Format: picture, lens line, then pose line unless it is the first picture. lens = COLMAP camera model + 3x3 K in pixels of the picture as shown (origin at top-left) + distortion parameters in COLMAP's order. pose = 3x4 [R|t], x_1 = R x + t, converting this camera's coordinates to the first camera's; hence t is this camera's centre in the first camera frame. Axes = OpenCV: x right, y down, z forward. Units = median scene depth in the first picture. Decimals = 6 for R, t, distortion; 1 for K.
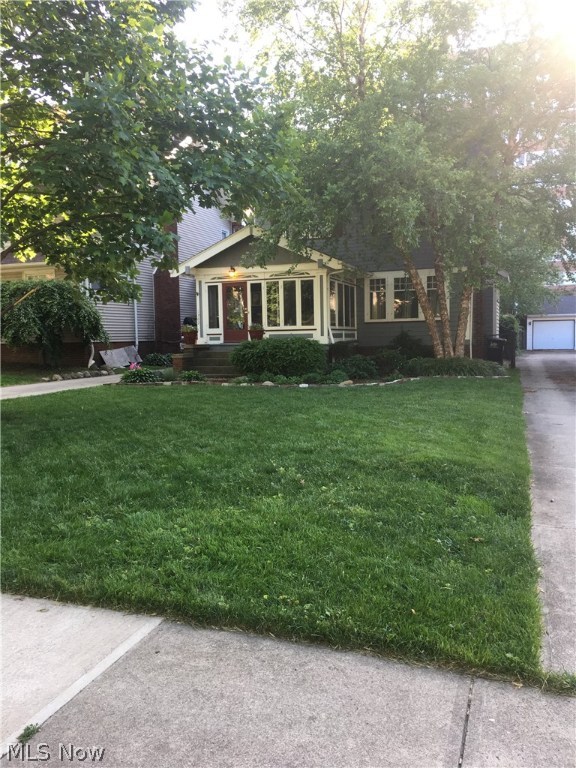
lens RADIAL K [[639.8, 0, 289.9], [0, 639.8, 386.6], [0, 0, 1]] dist [0.018169, 0.003255]
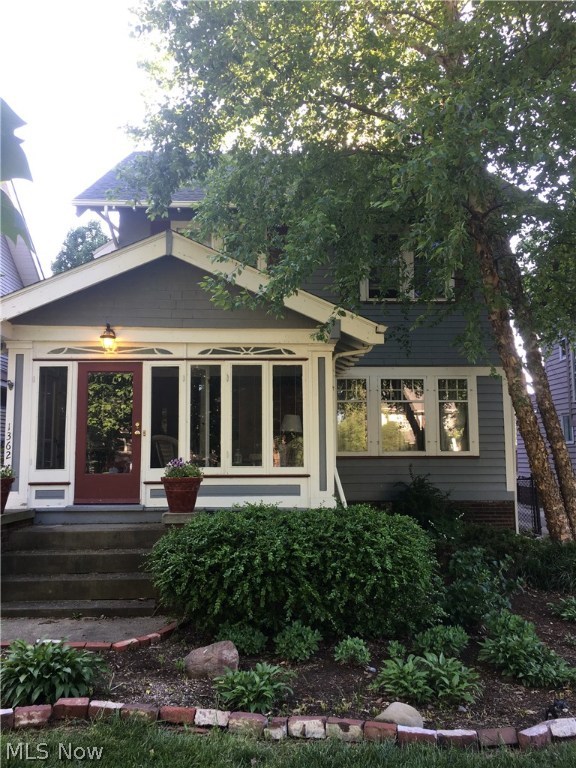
lens RADIAL K [[639.8, 0, 290.1], [0, 639.8, 379.2], [0, 0, 1]] dist [0.018169, 0.003255]
pose [[0.920949, 0.059597, 0.385098, -0.142035], [0.019161, 0.980115, -0.197502, -0.064814], [-0.389211, 0.189268, 0.901494, 0.571338]]
